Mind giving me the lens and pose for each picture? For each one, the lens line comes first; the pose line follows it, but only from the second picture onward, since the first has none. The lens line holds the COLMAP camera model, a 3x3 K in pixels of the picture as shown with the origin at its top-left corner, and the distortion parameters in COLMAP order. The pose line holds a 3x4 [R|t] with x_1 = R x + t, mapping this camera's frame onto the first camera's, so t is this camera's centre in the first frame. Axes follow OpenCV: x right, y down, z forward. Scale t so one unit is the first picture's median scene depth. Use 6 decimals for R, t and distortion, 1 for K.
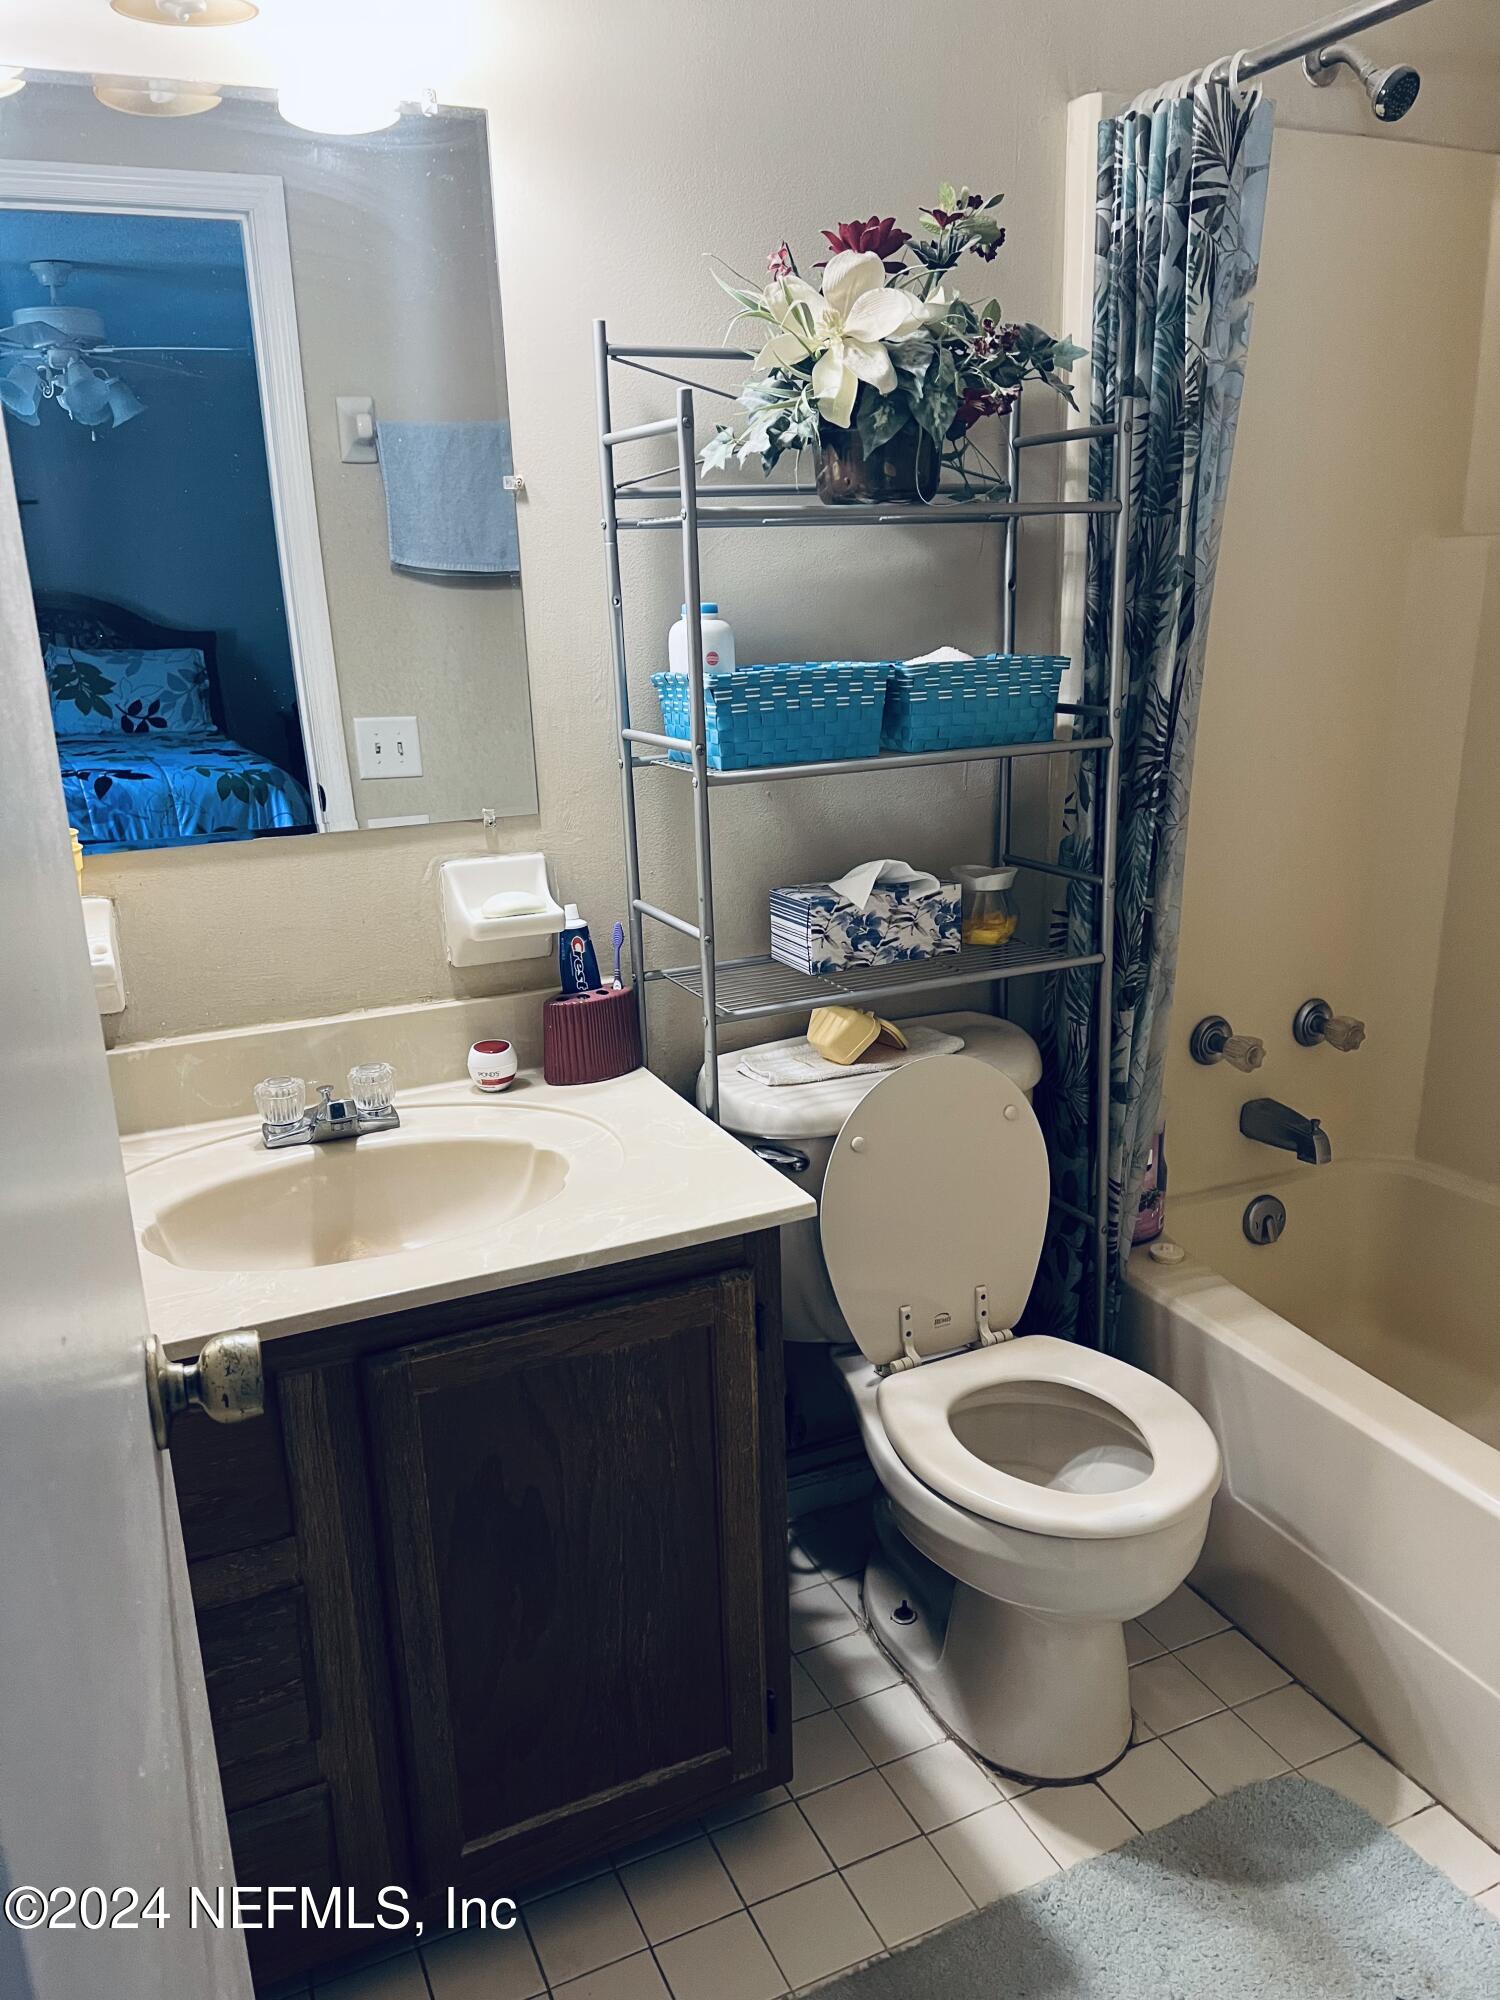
lens RADIAL K [[1481.0, 0, 750.0], [0, 1481.0, 1000.0], [0, 0, 1]] dist [0.005359, -0.000350]
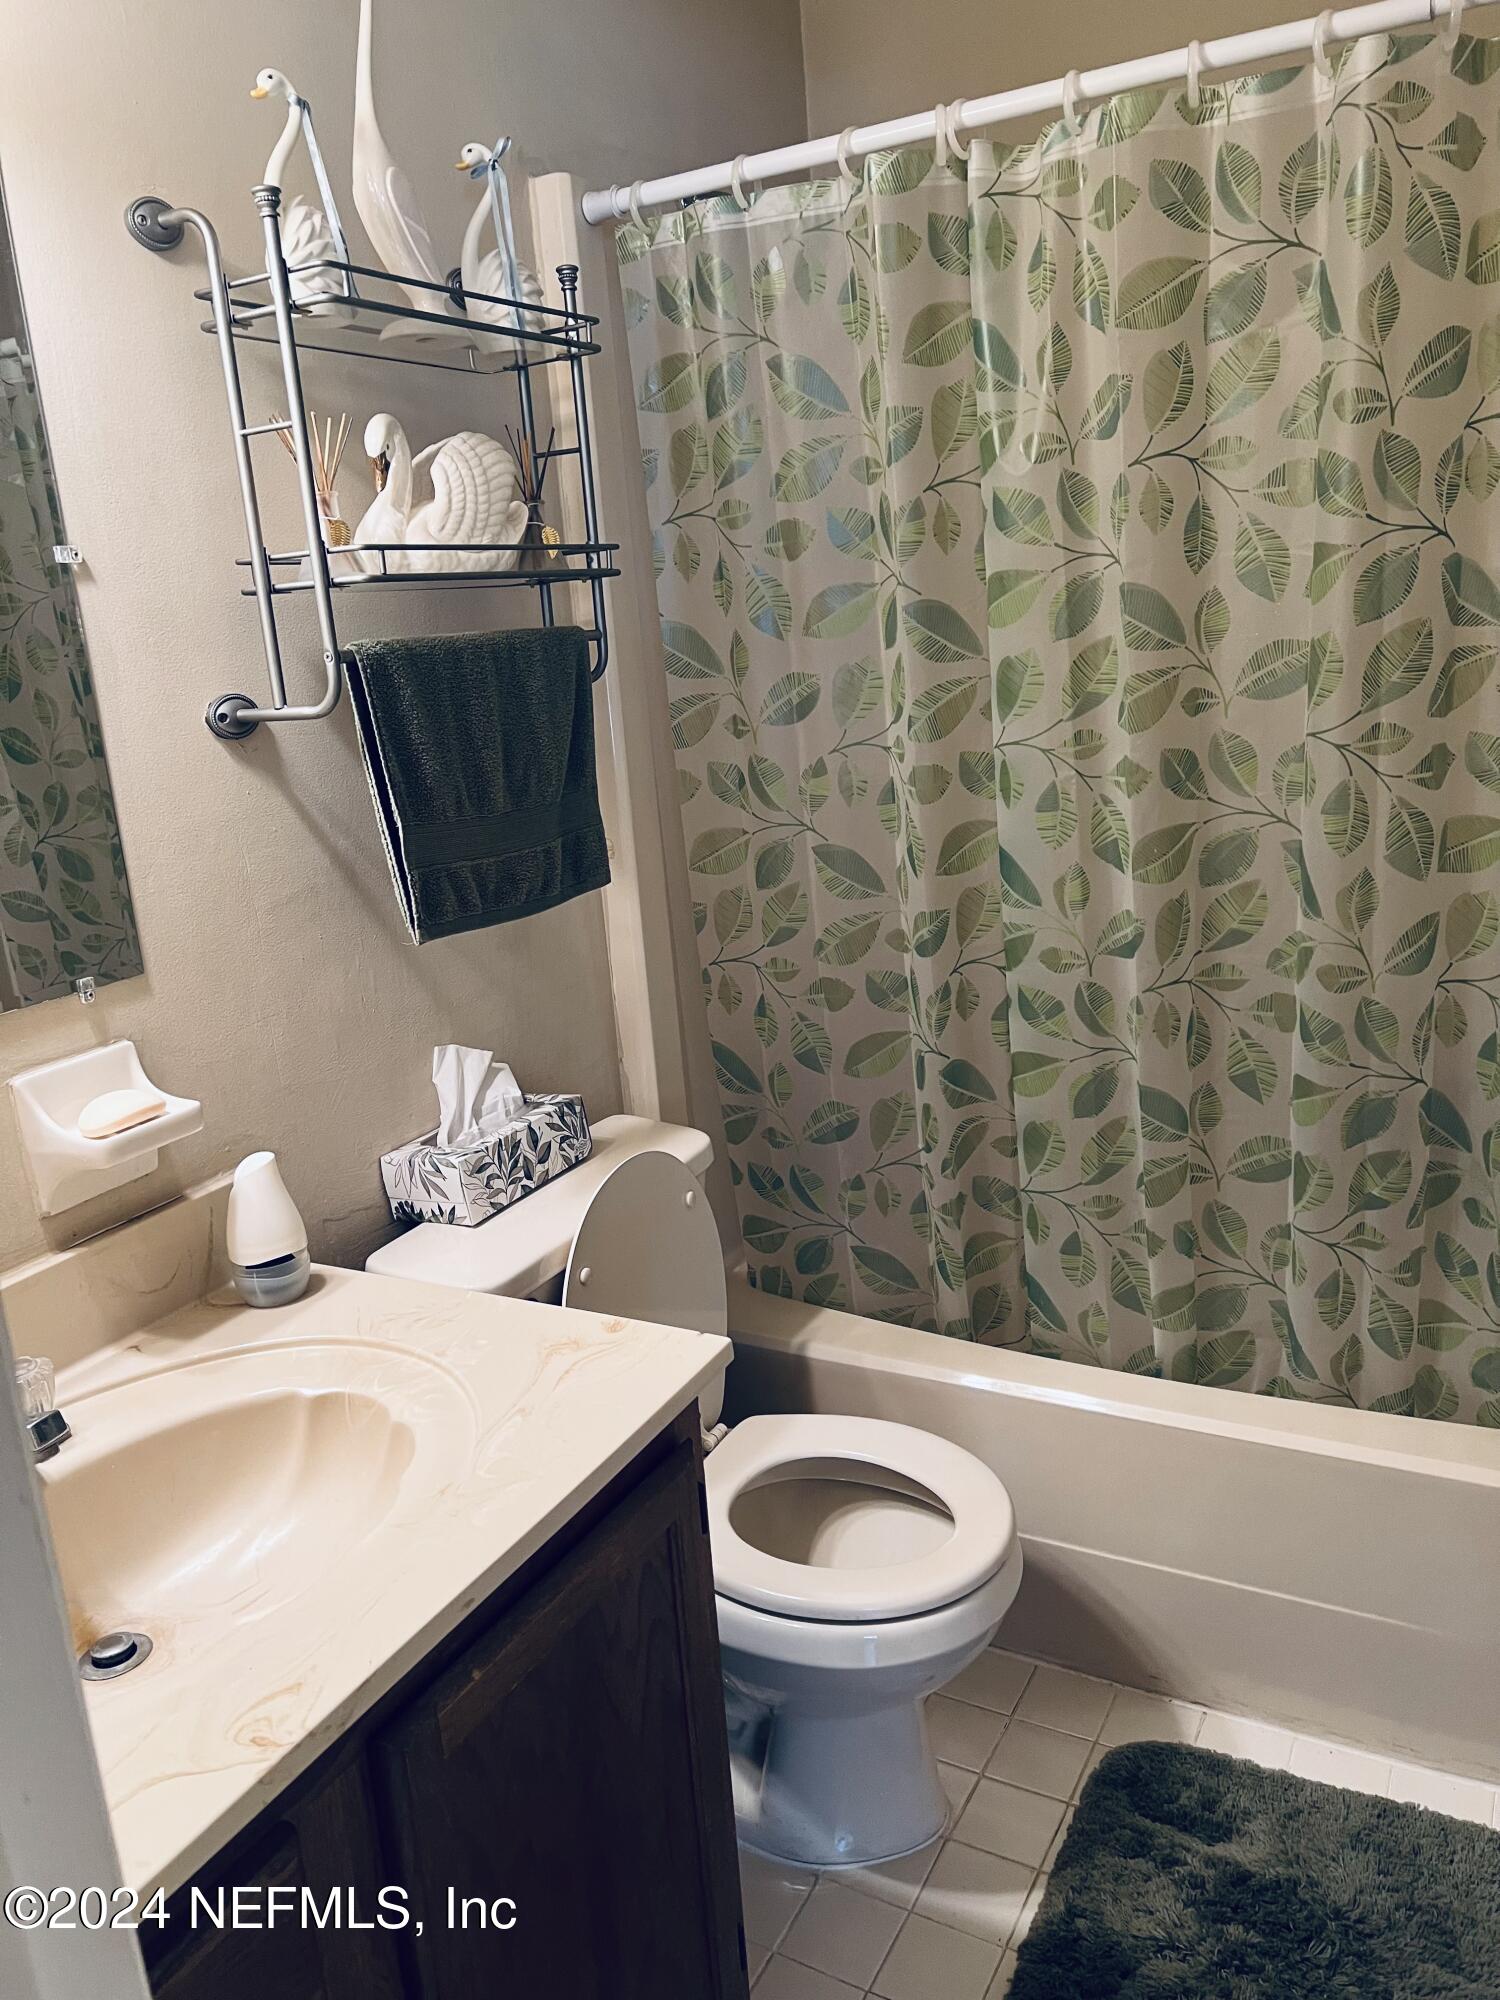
lens RADIAL K [[1481.0, 0, 750.0], [0, 1481.0, 1000.0], [0, 0, 1]] dist [0.005359, -0.000350]
pose [[0.766088, -0.194458, 0.612614, -0.362806], [0.249178, 0.968448, -0.004195, -0.035464], [-0.592469, 0.155864, 0.790371, 0.208112]]
